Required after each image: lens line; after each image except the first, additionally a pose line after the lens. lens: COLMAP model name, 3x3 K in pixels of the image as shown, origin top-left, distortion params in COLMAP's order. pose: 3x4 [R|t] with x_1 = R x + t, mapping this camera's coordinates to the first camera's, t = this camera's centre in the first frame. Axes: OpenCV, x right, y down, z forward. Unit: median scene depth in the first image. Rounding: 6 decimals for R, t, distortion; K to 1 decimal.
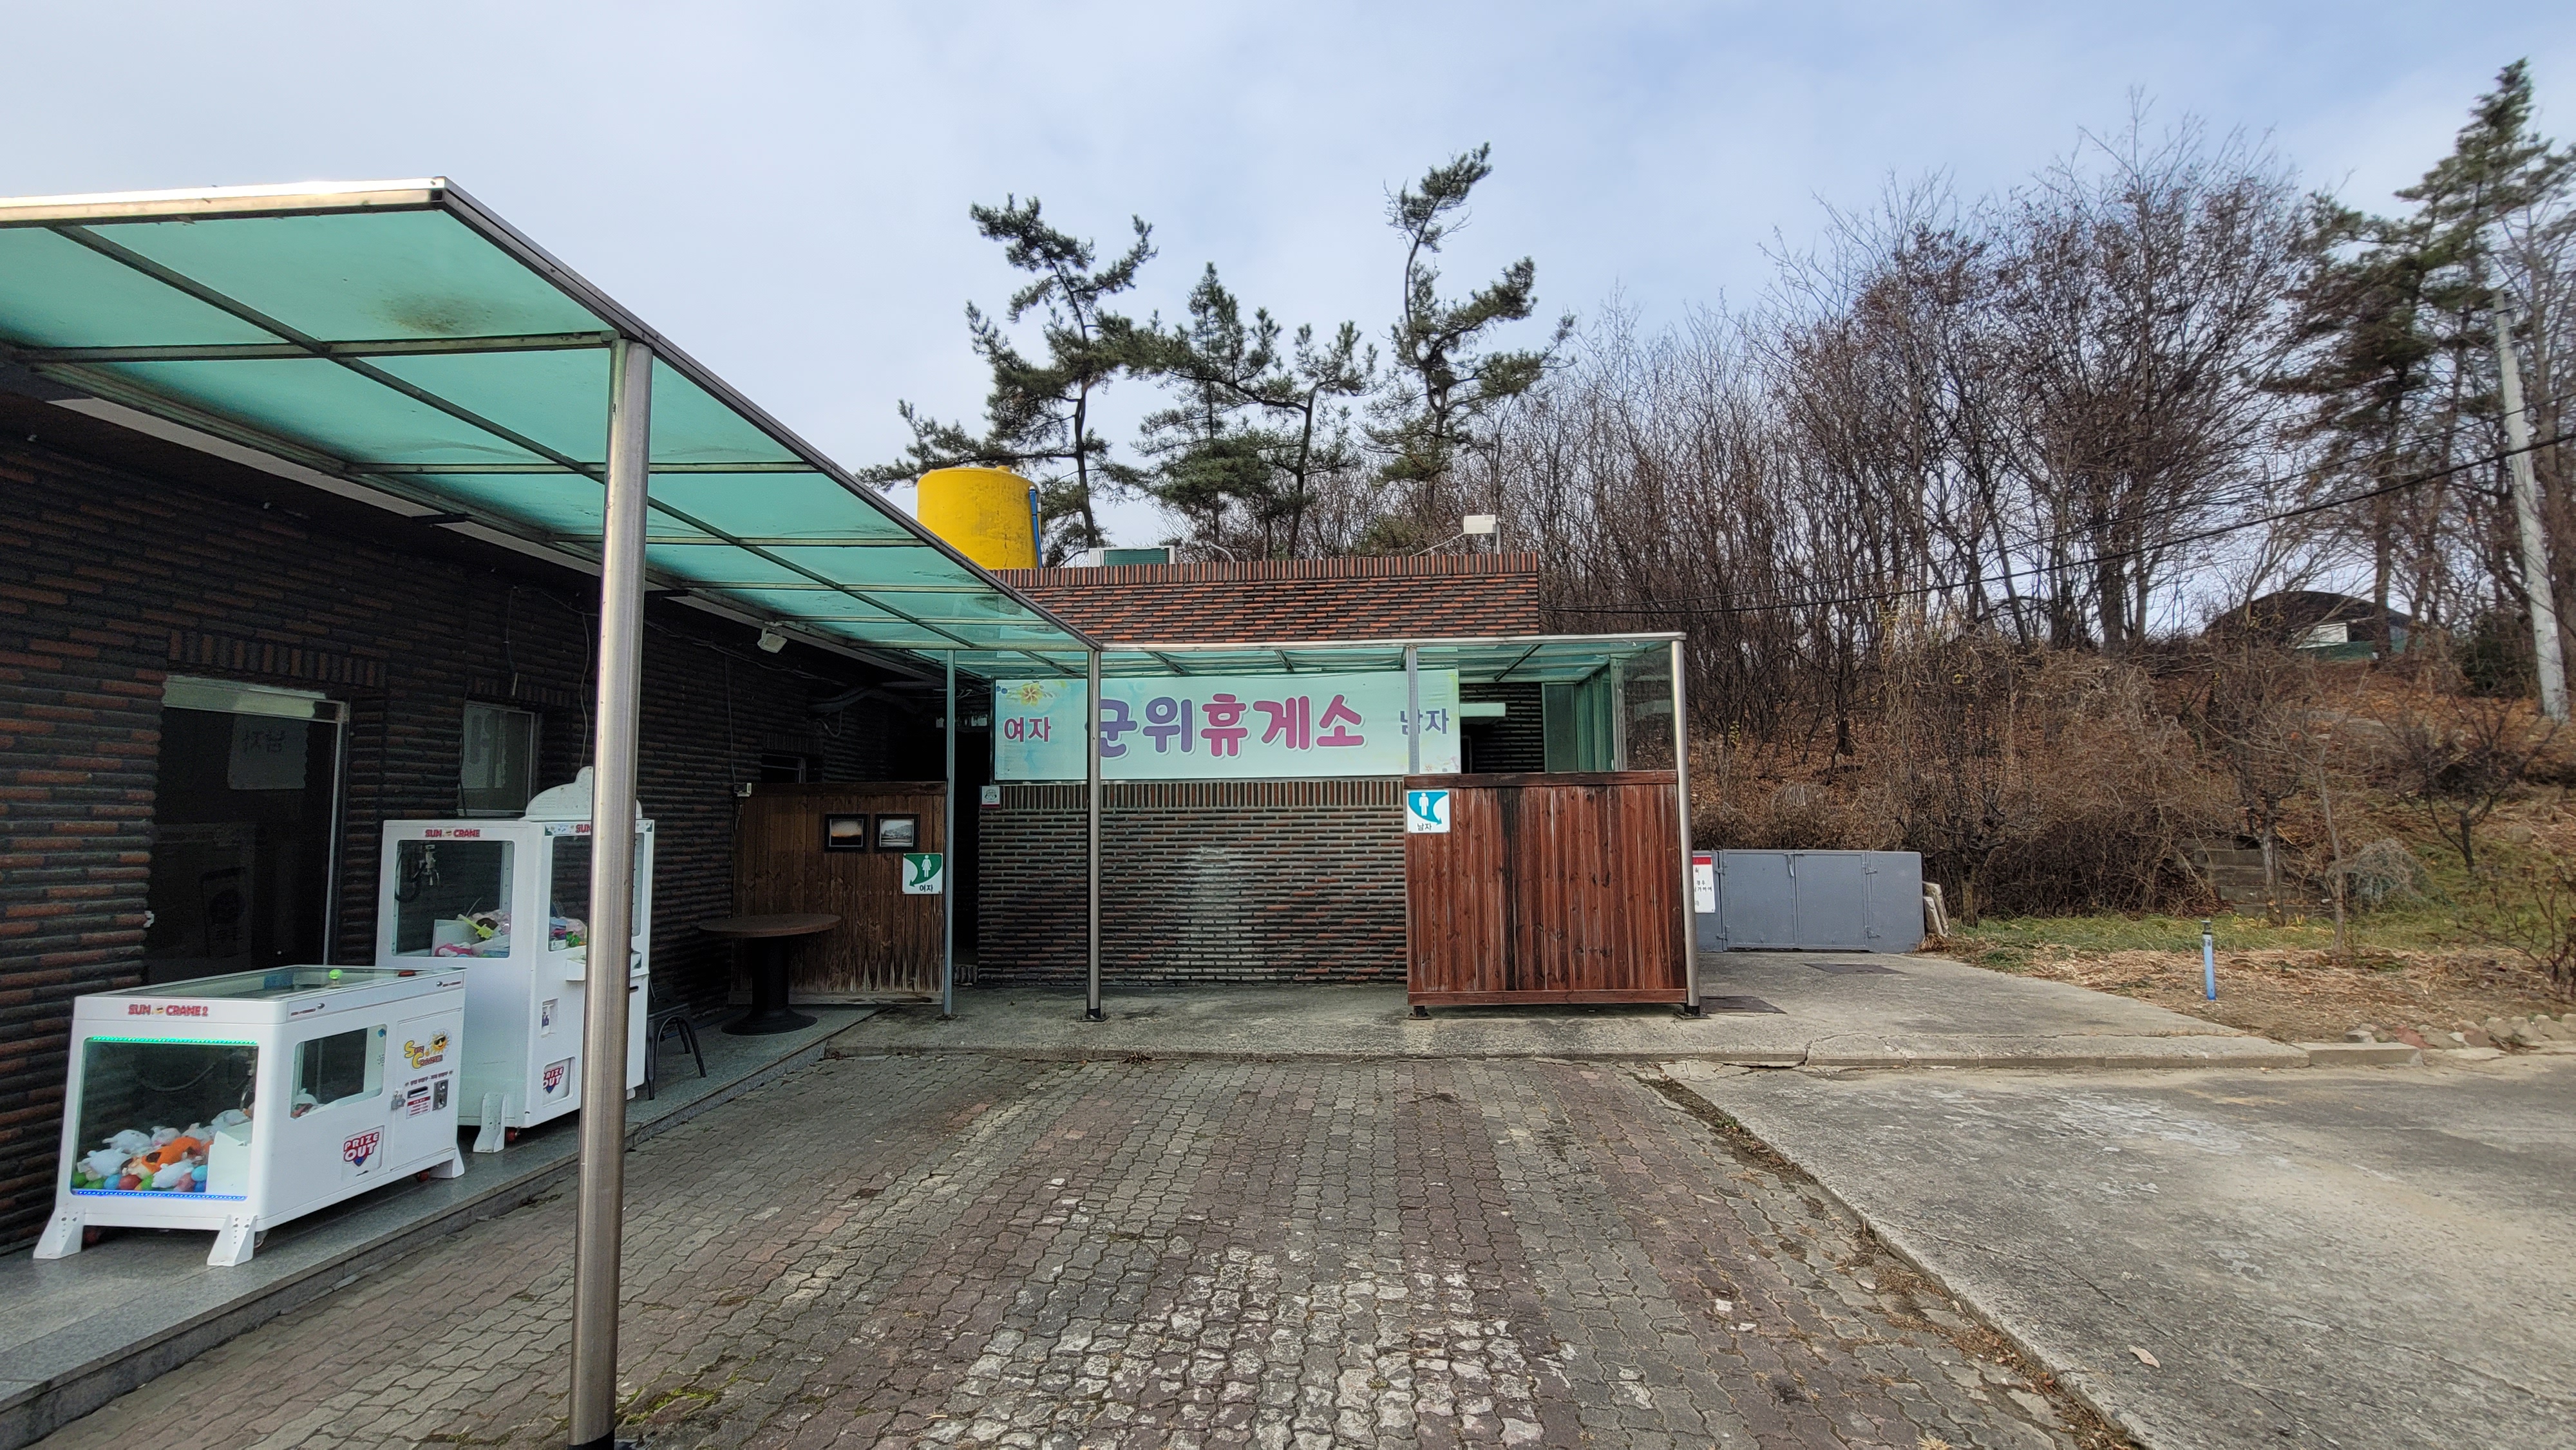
lens RADIAL K [[1041.5, 0, 1290.0], [0, 1041.5, 734.8], [0, 0, 1]] dist [0.001246, 0.000179]
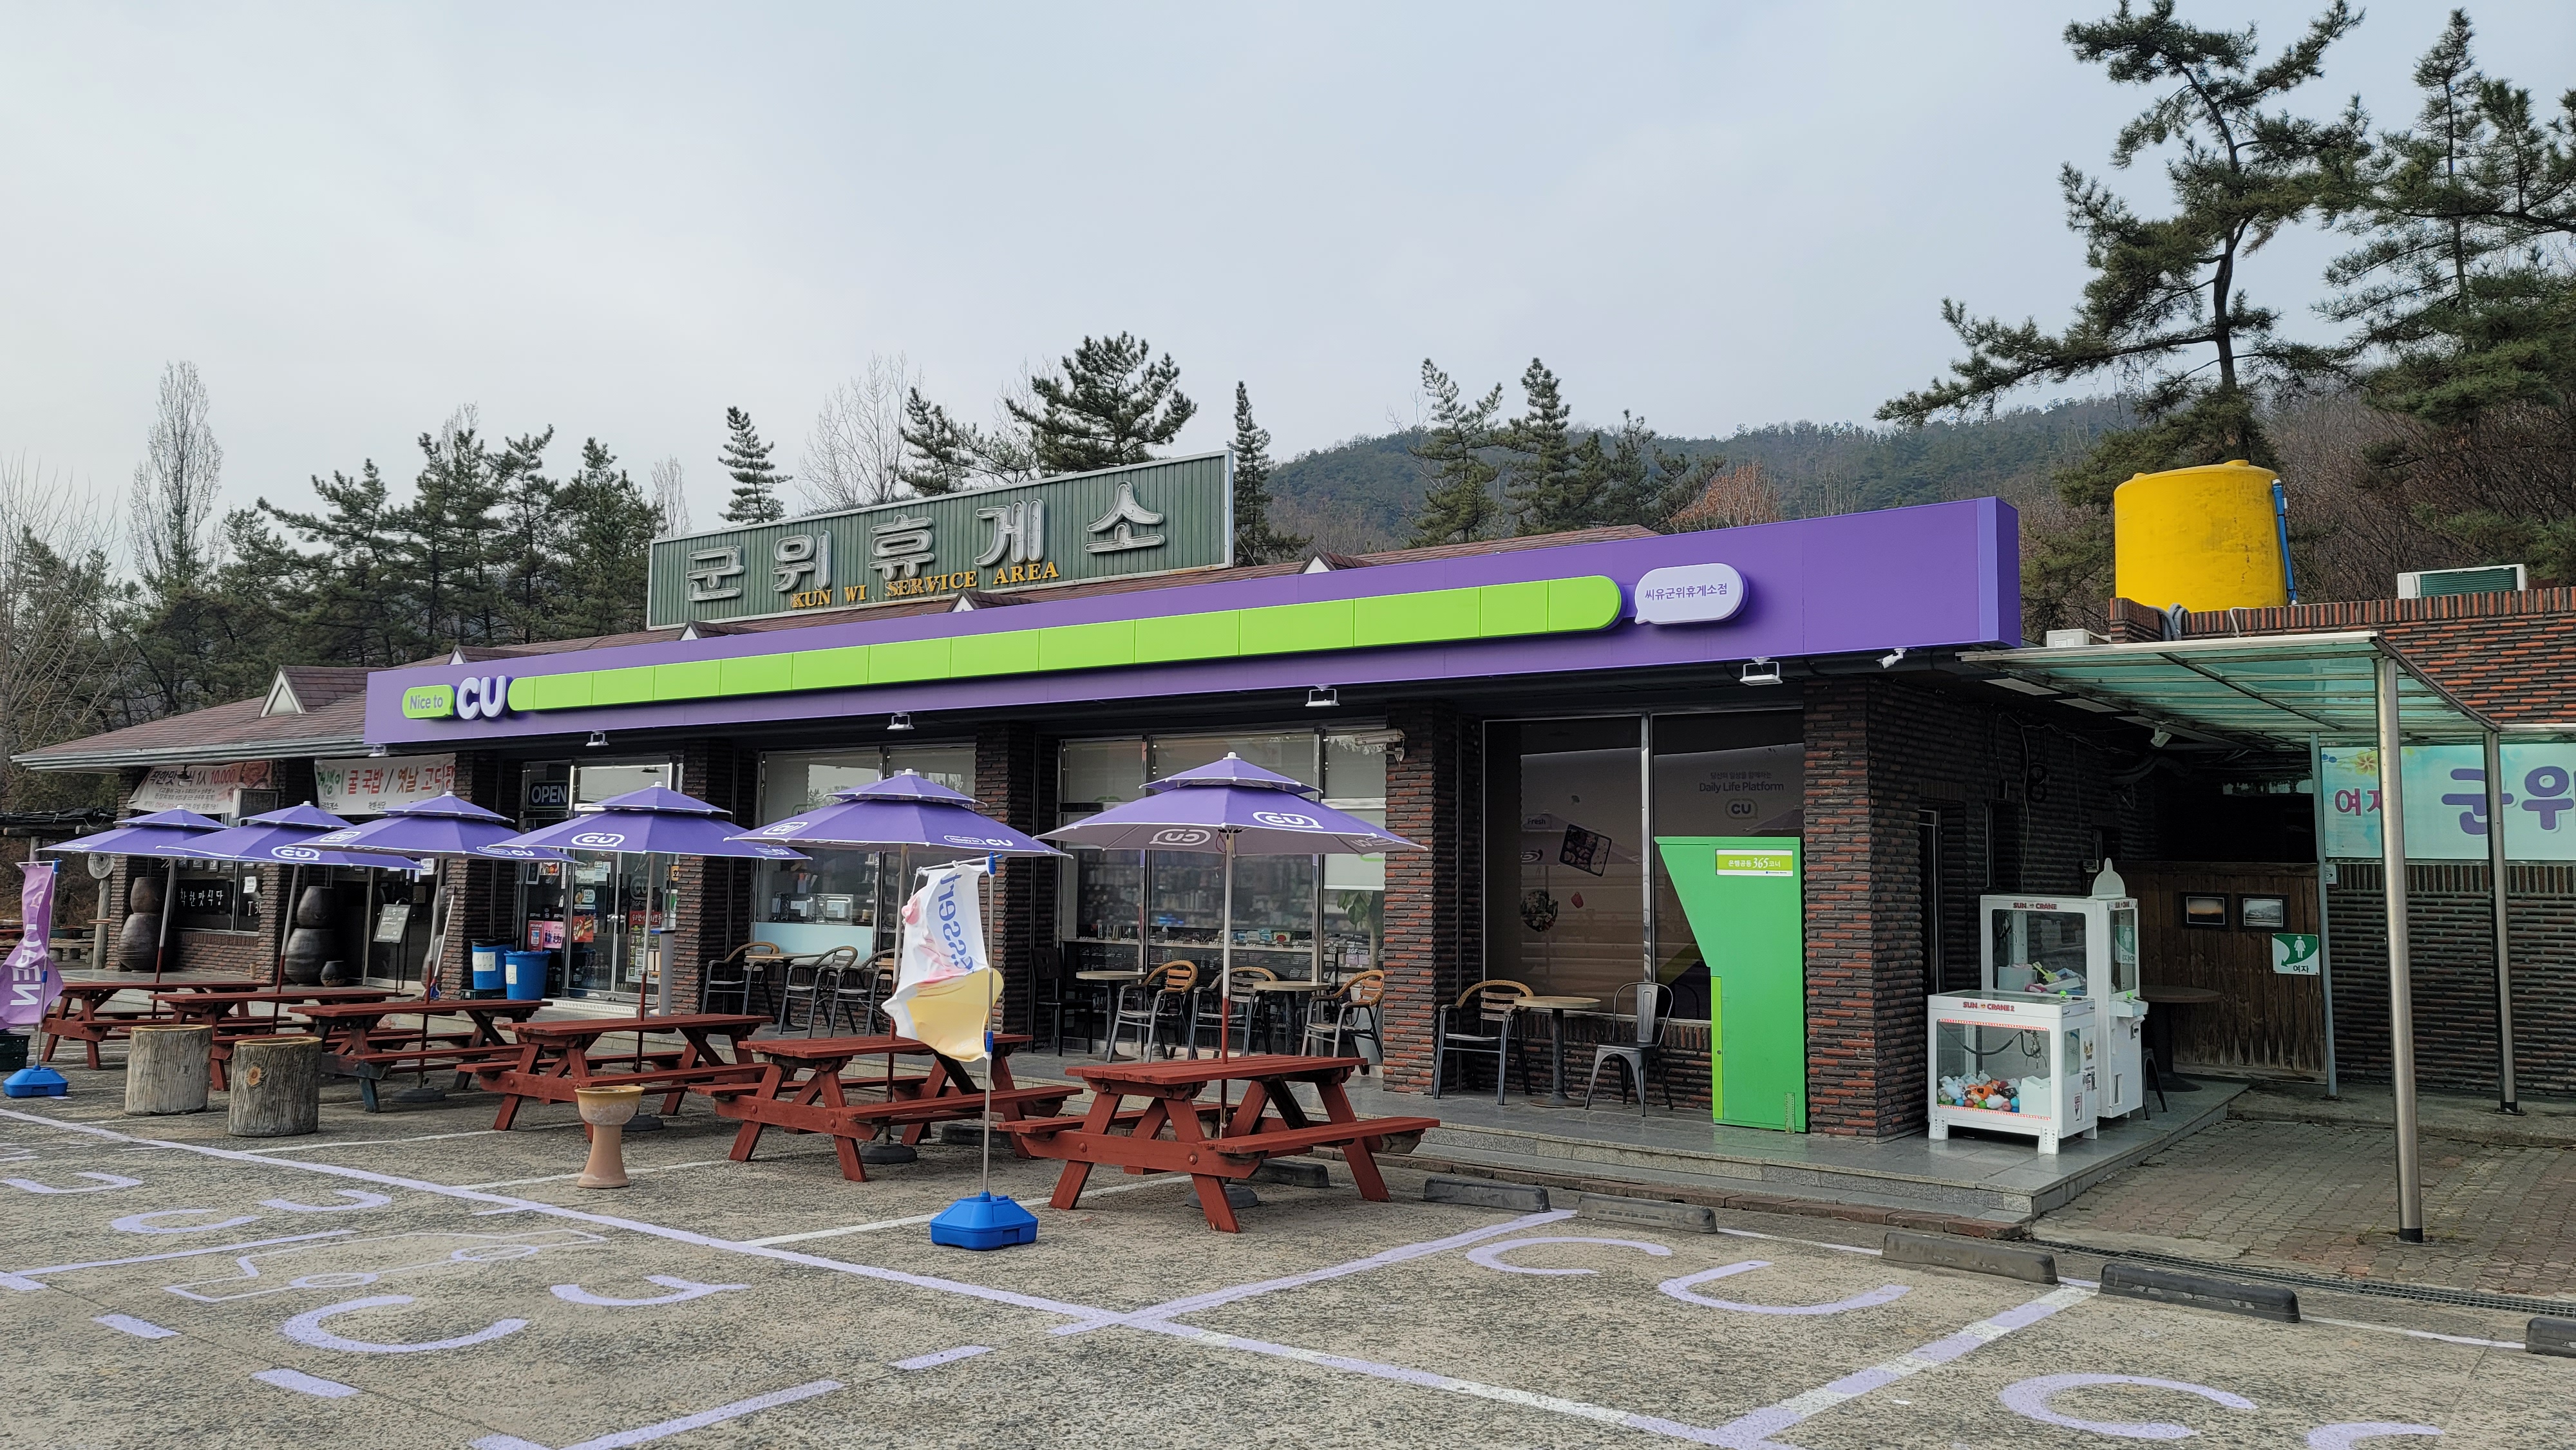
lens RADIAL K [[1861.2, 0, 1284.3], [0, 1861.2, 704.6], [0, 0, 1]] dist [0.056304, -0.036500]
pose [[0.832130, -0.029956, -0.553772, -0.046995], [0.023739, 0.999549, -0.018400, -0.031839], [0.554073, 0.002165, 0.832465, -0.344705]]
